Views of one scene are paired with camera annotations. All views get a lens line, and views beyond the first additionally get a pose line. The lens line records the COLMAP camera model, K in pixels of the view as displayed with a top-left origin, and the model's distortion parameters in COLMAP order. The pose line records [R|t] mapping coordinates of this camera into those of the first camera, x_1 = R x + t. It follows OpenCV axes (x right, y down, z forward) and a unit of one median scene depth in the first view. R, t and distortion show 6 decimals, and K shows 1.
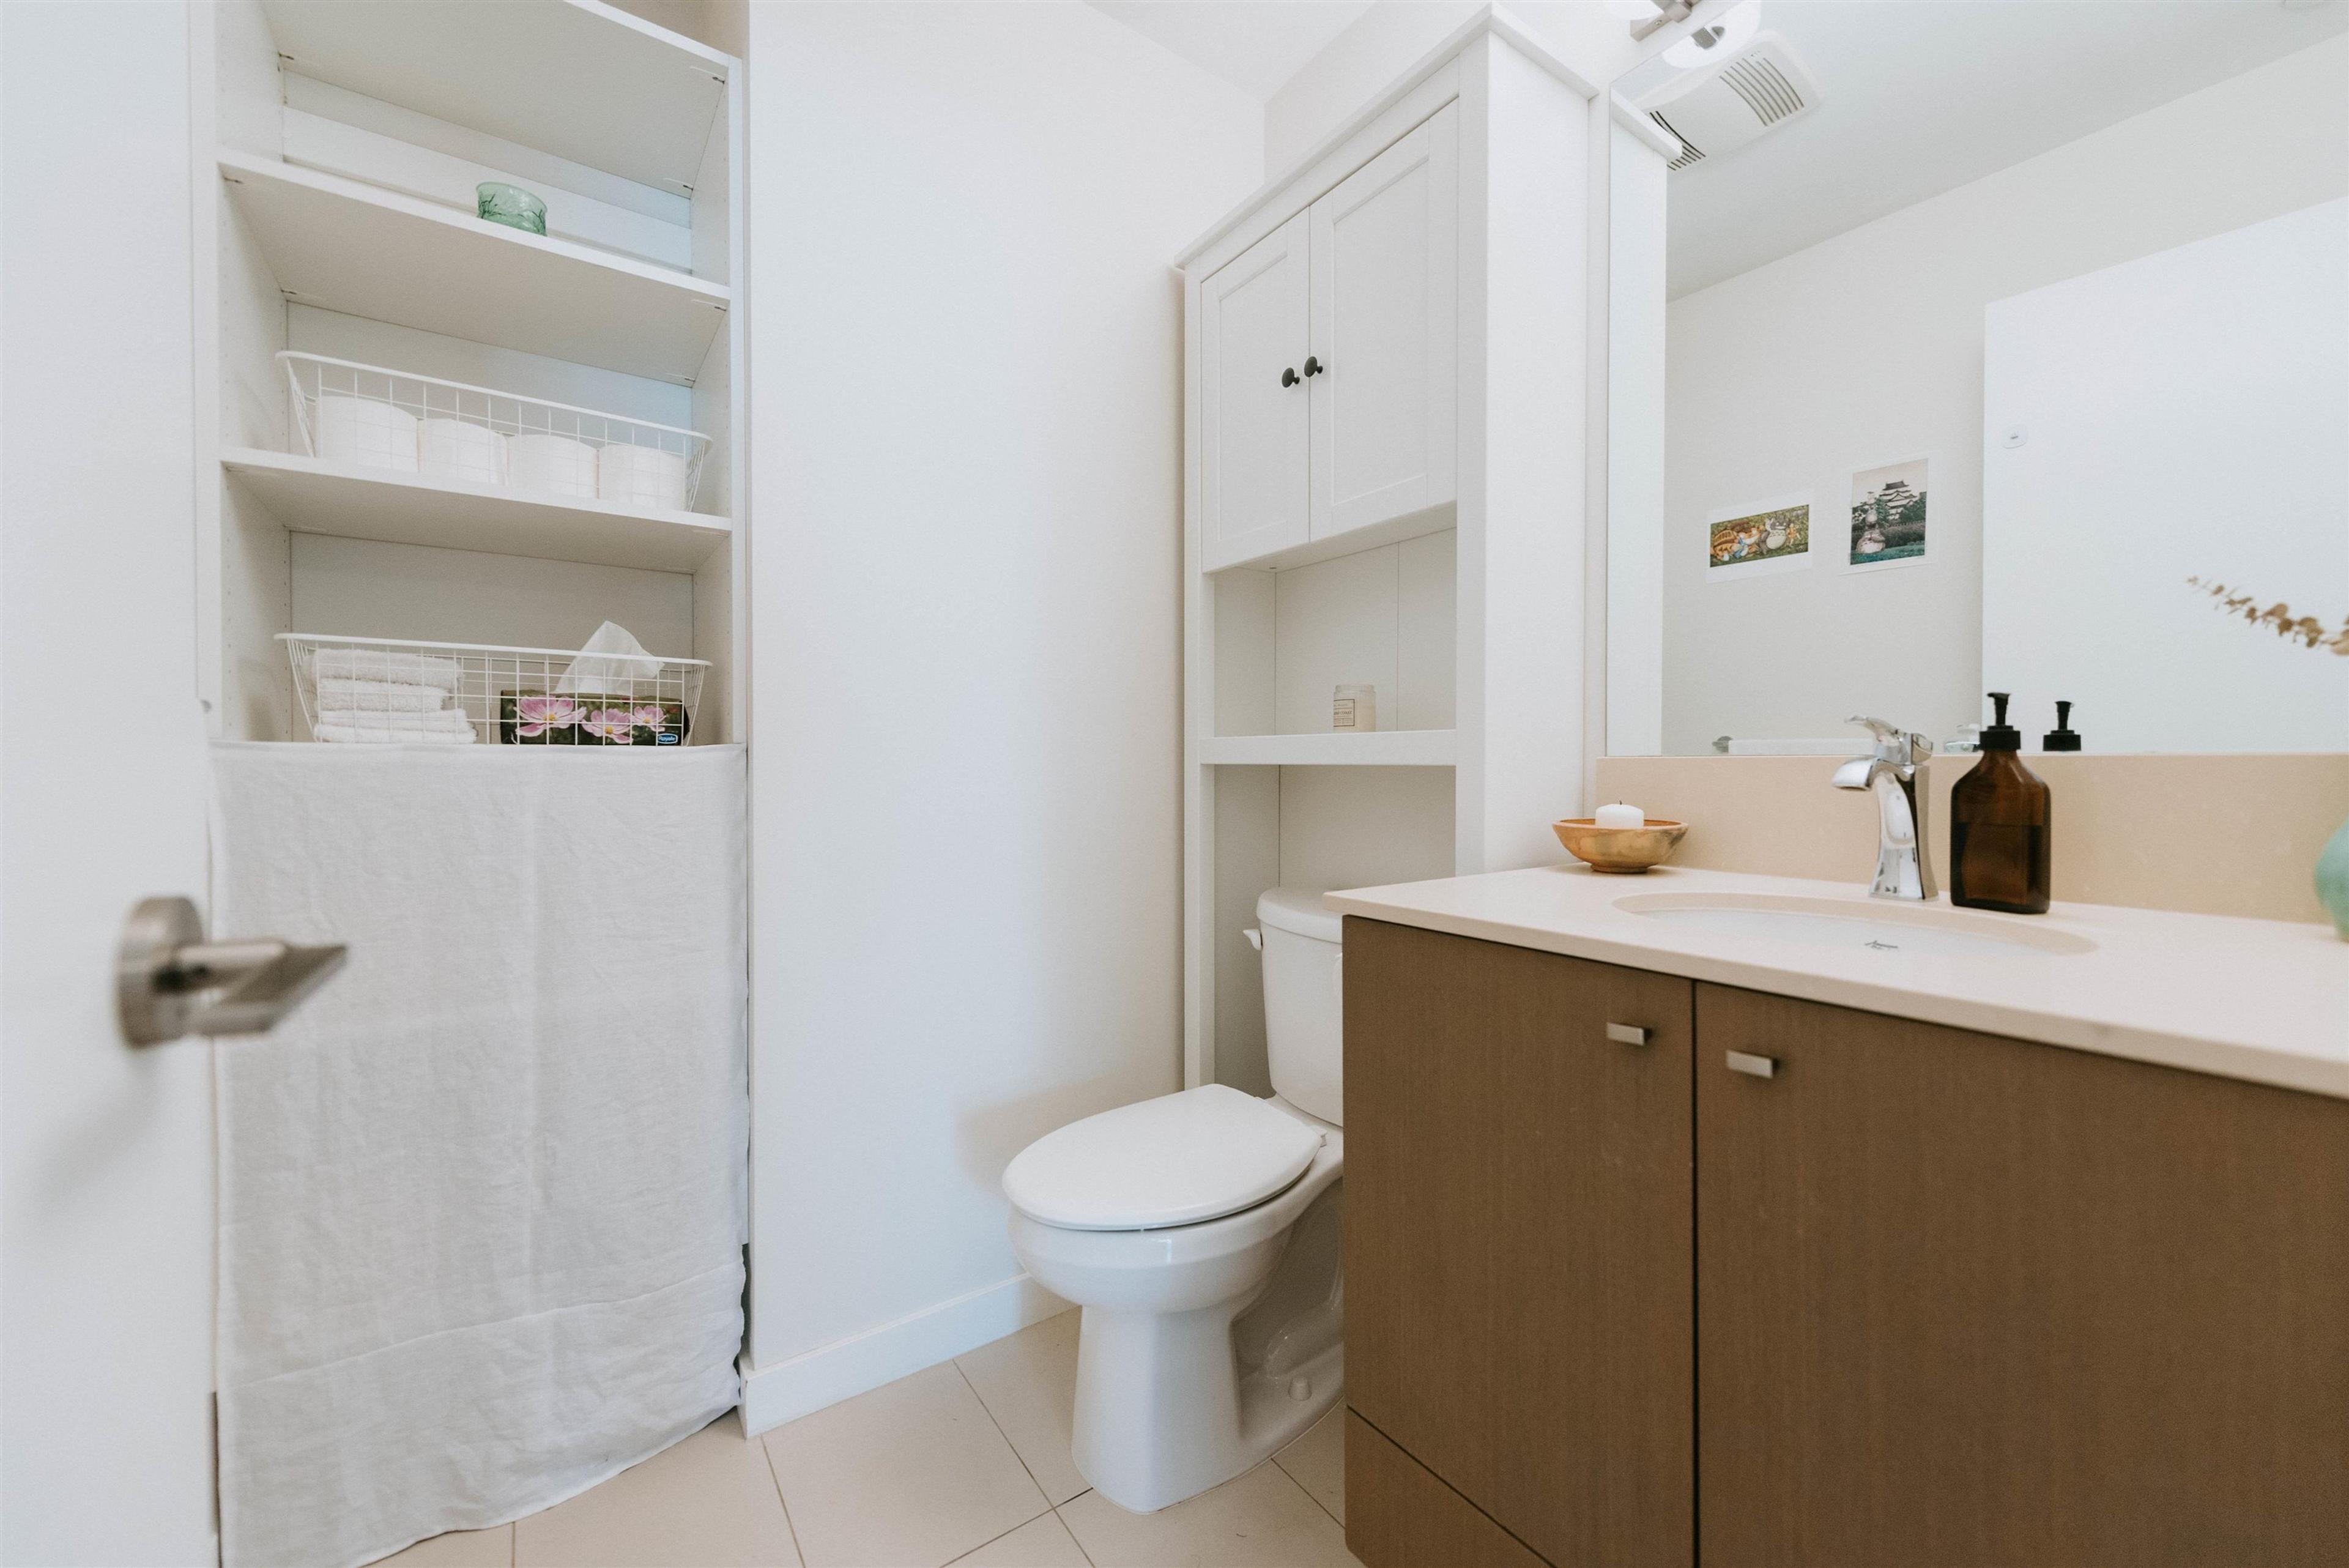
lens RADIAL K [[936.6, 0, 1170.9], [0, 936.6, 774.6], [0, 0, 1]] dist [0.007420, -0.002086]
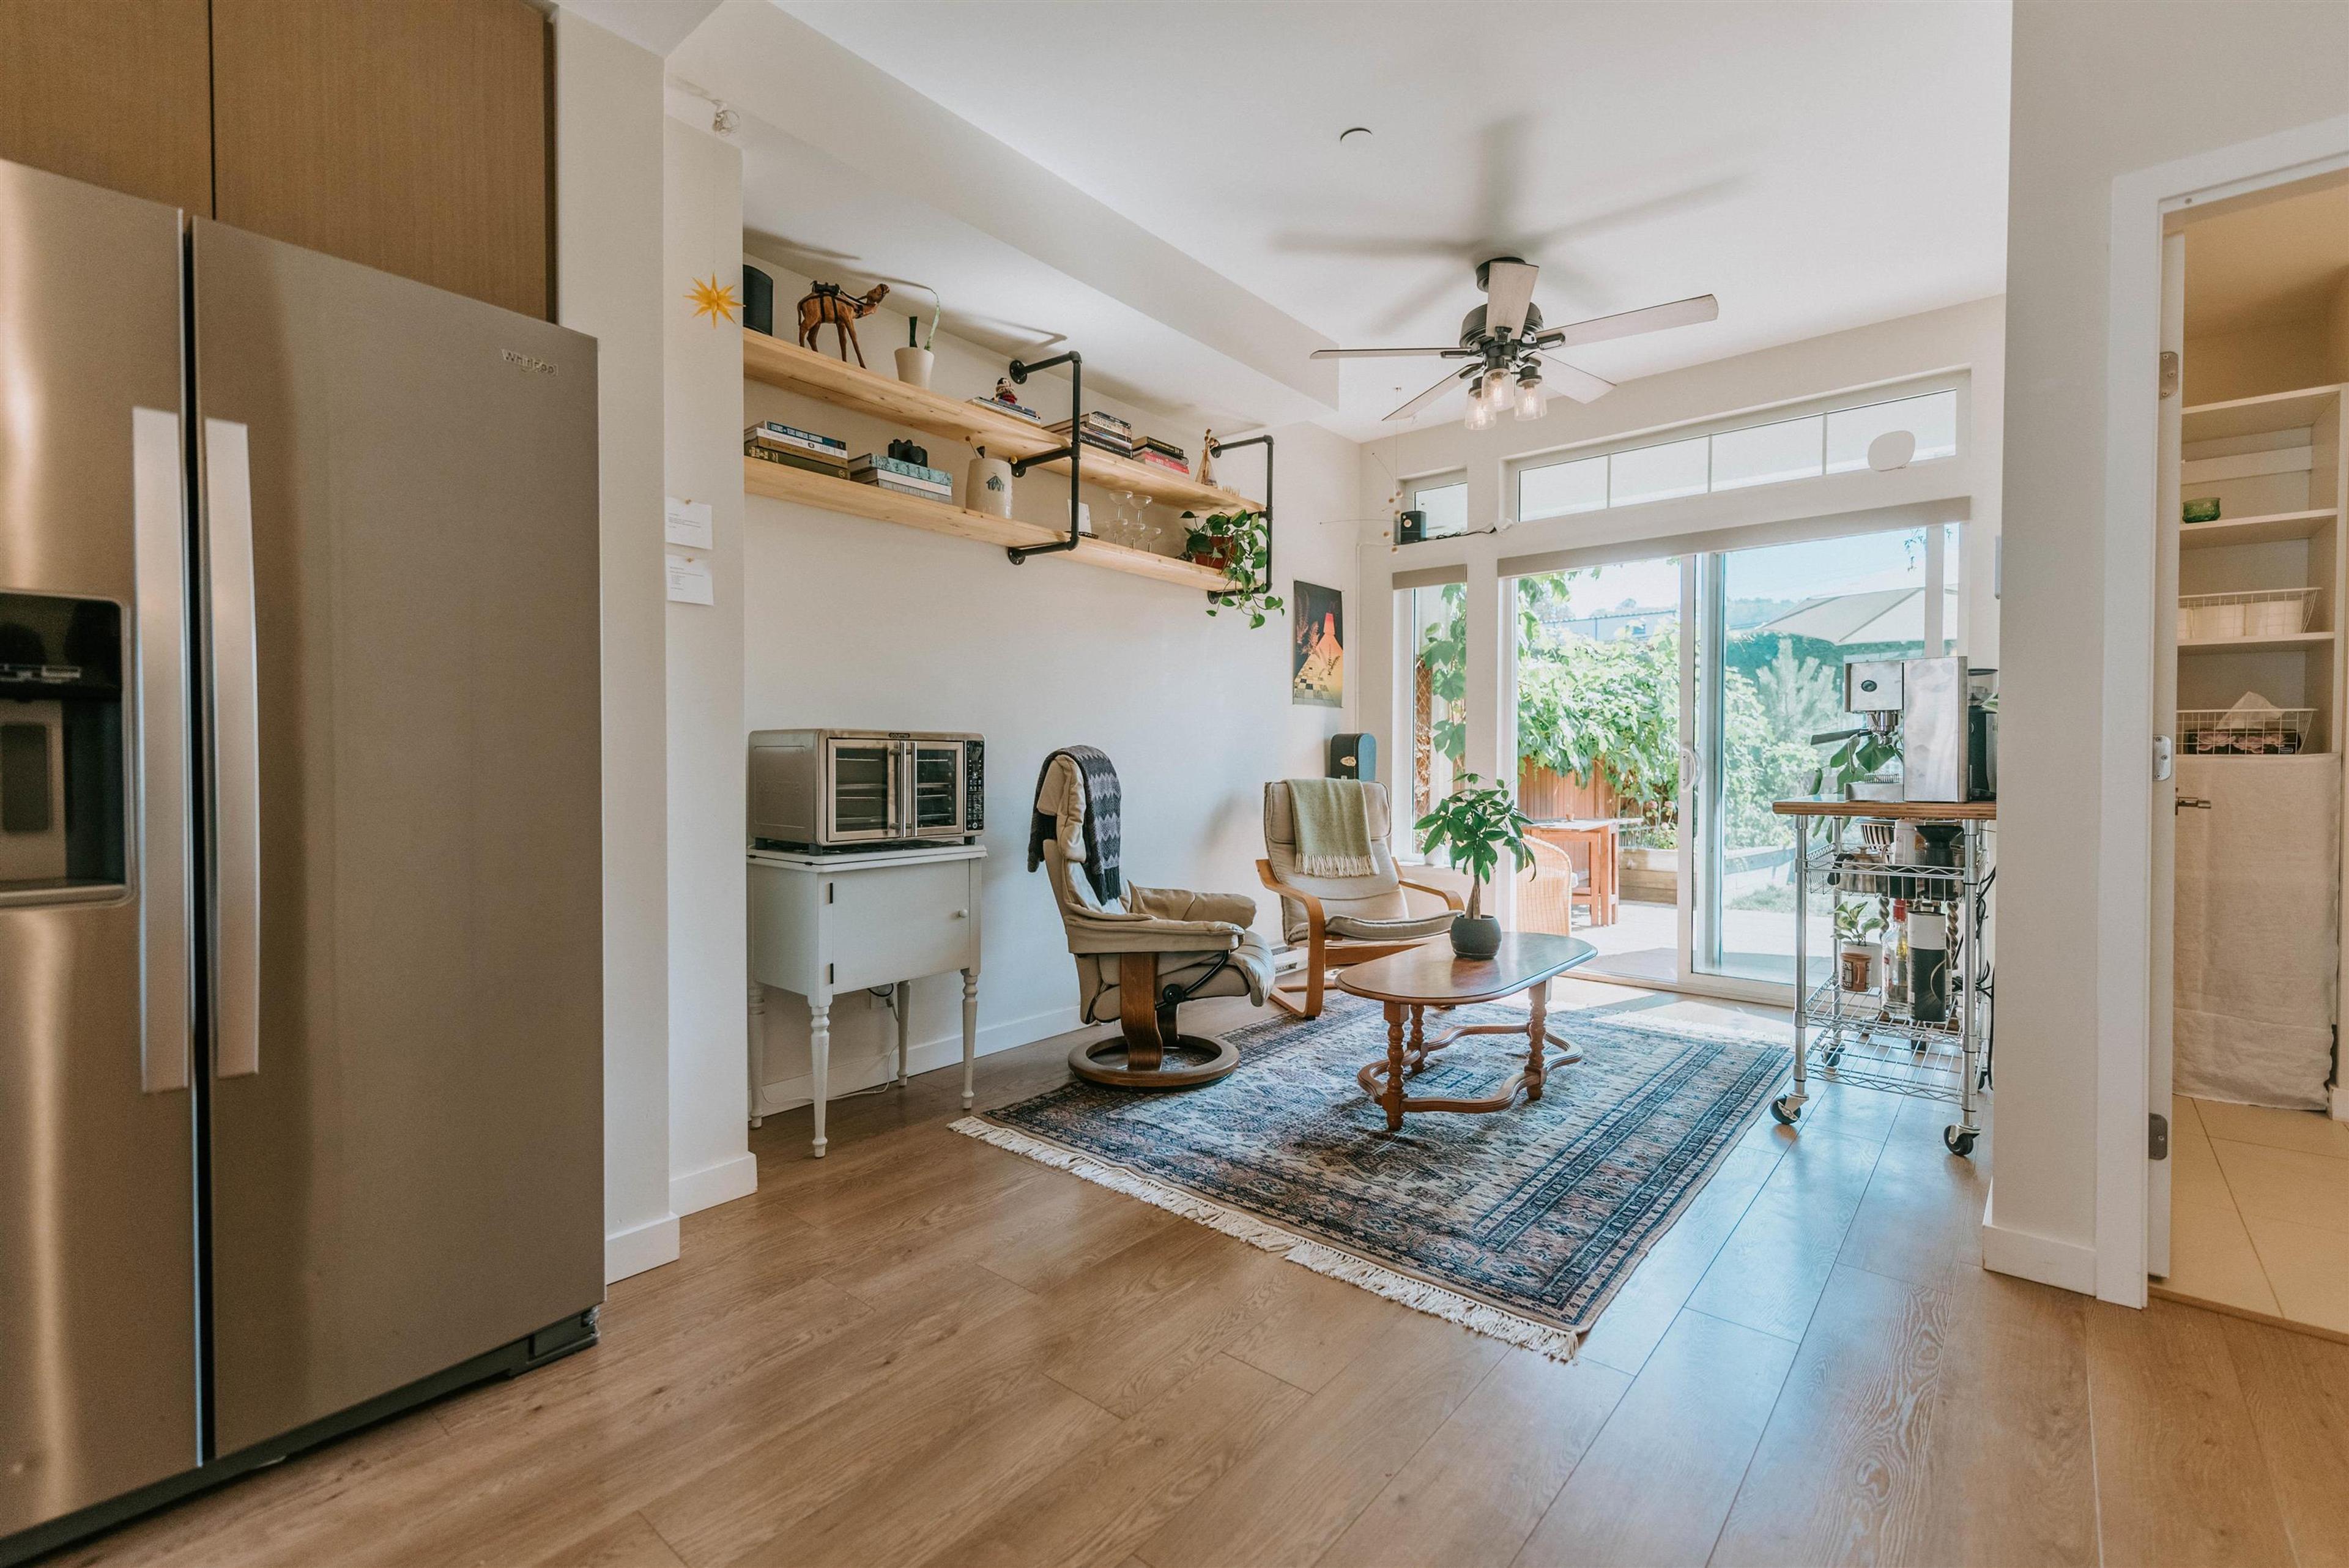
lens RADIAL K [[1048.3, 0, 1212.1], [0, 1048.3, 787.2], [0, 0, 1]] dist [0.012971, 0.001023]
pose [[0.304807, 0.022251, -0.952154, 0.899255], [-0.007109, 0.999752, 0.021087, 0.006570], [0.952388, 0.000341, 0.304889, -1.821646]]
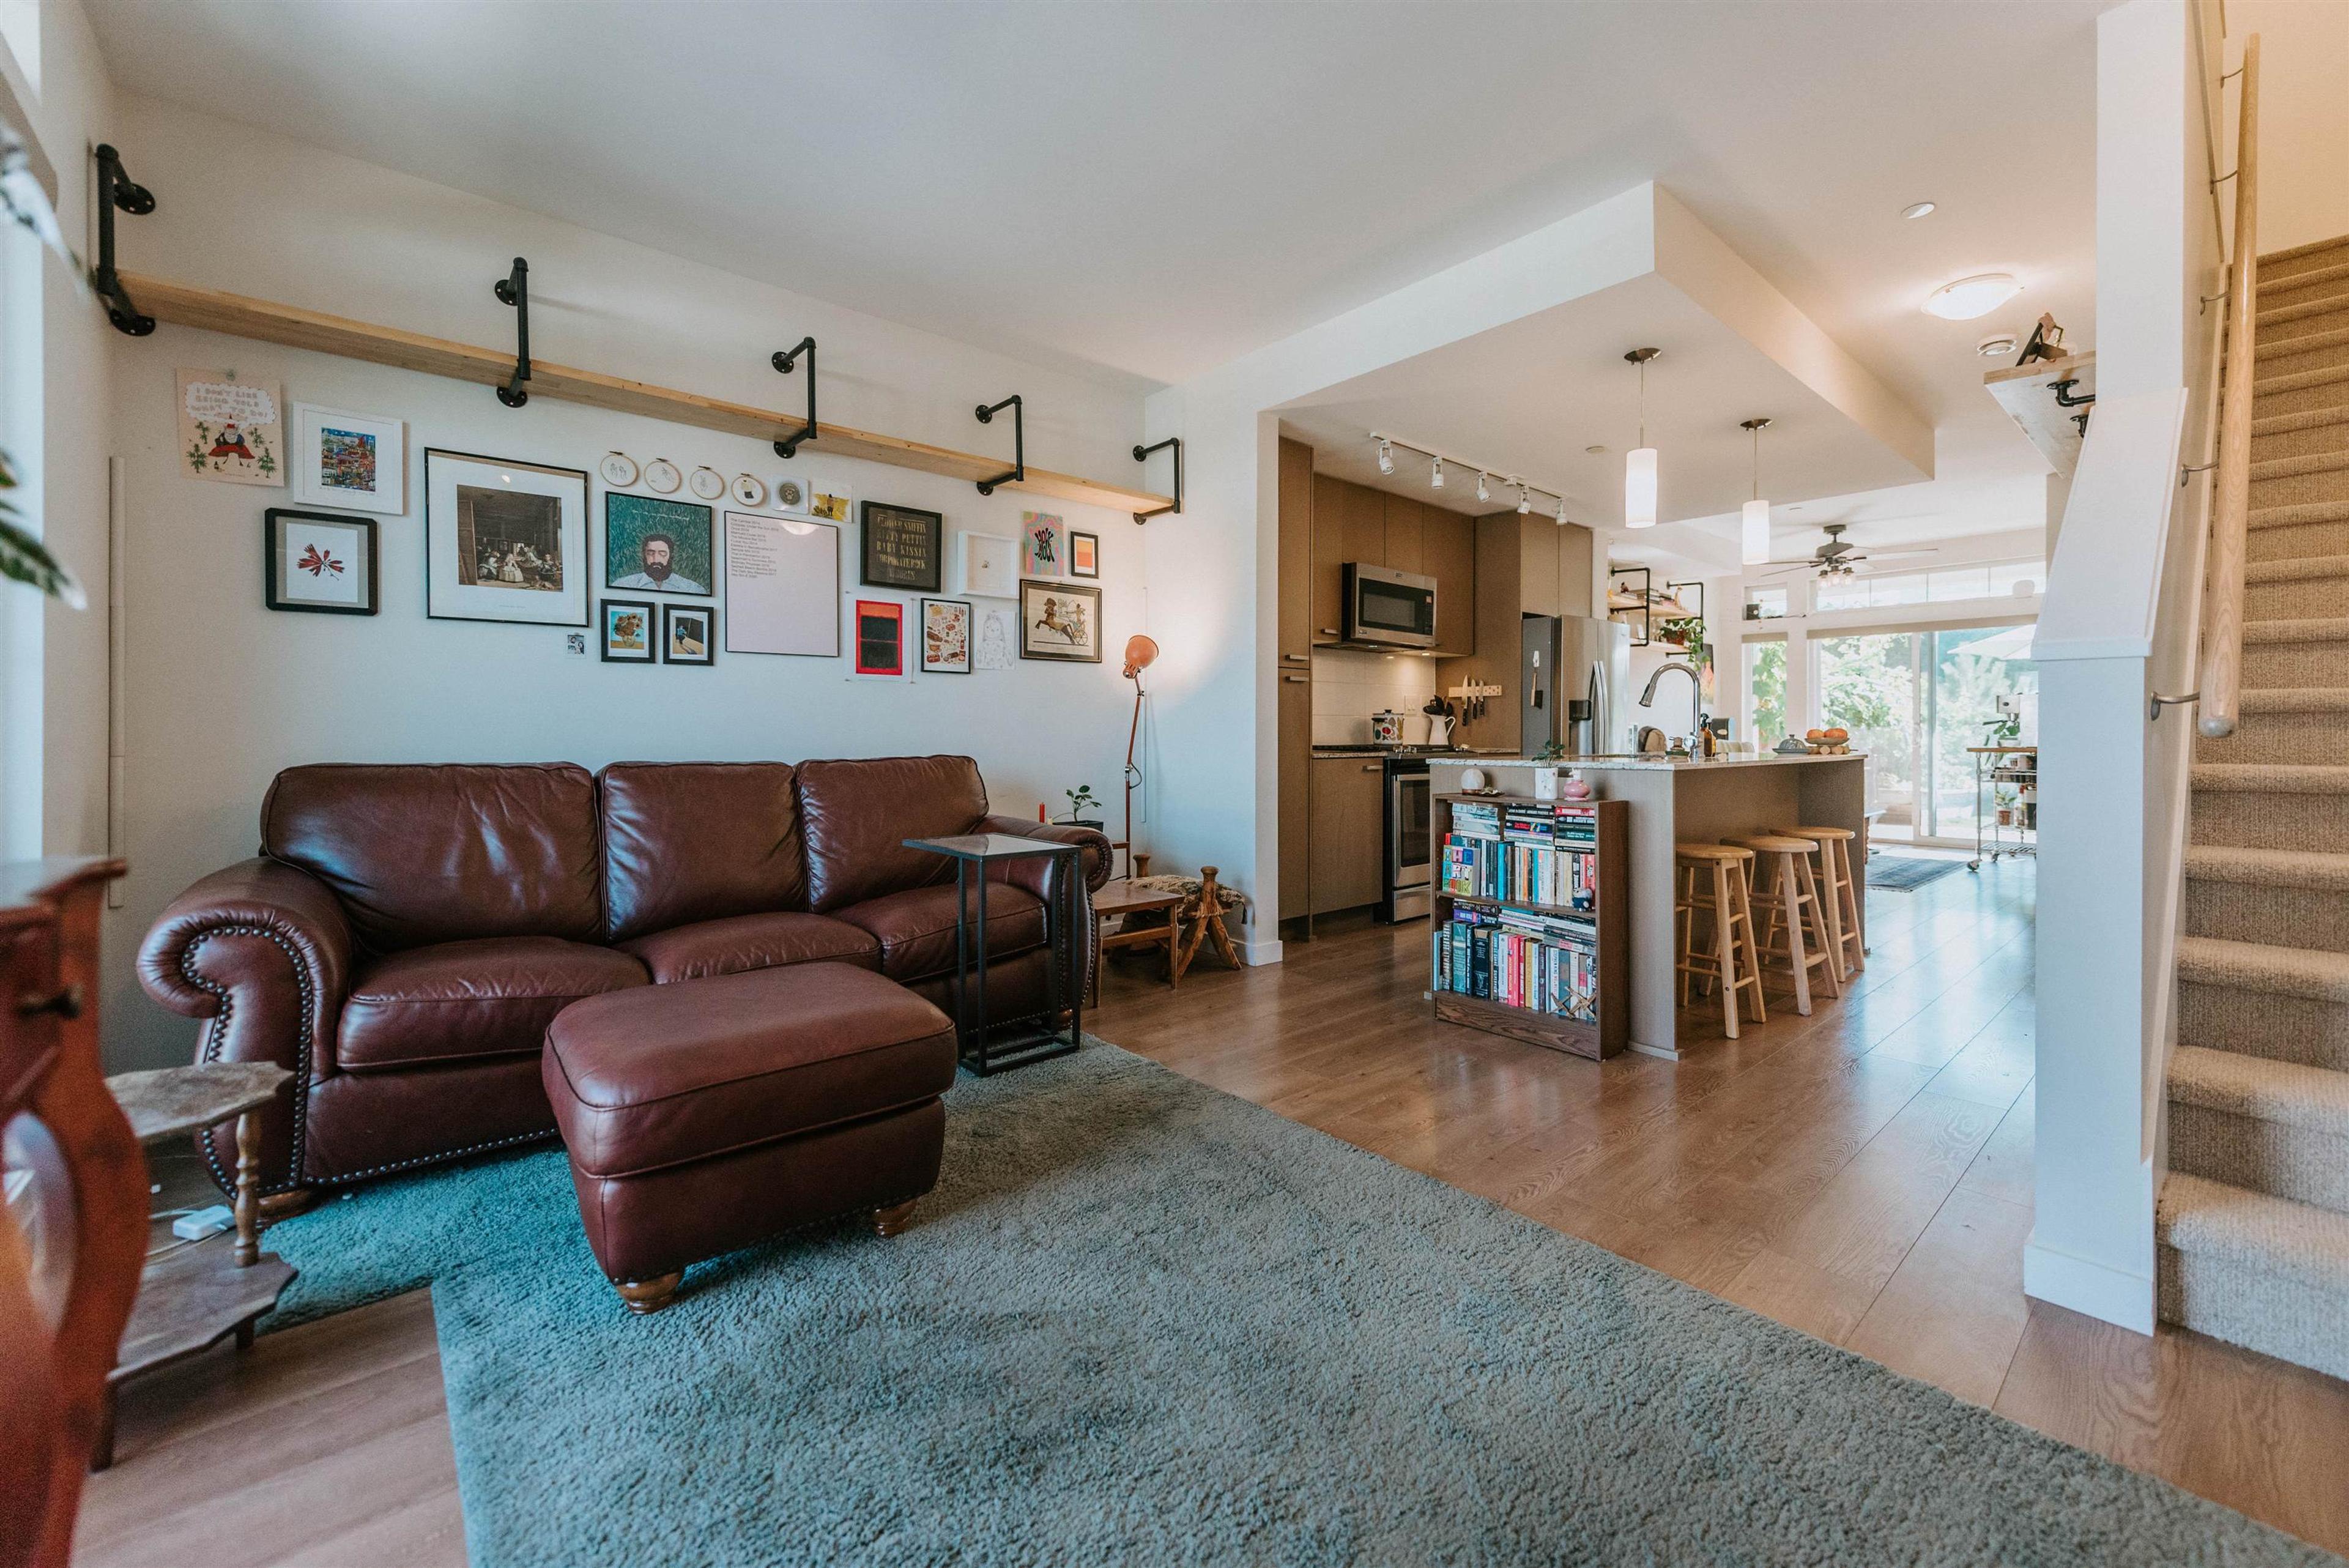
lens RADIAL K [[936.6, 0, 1195.2], [0, 936.6, 736.7], [0, 0, 1]] dist [0.007420, -0.002086]
pose [[0.123306, 0.006772, -0.992346, 3.667679], [-0.005637, 0.999965, 0.006124, 0.011717], [0.992353, 0.004839, 0.123340, -4.770074]]
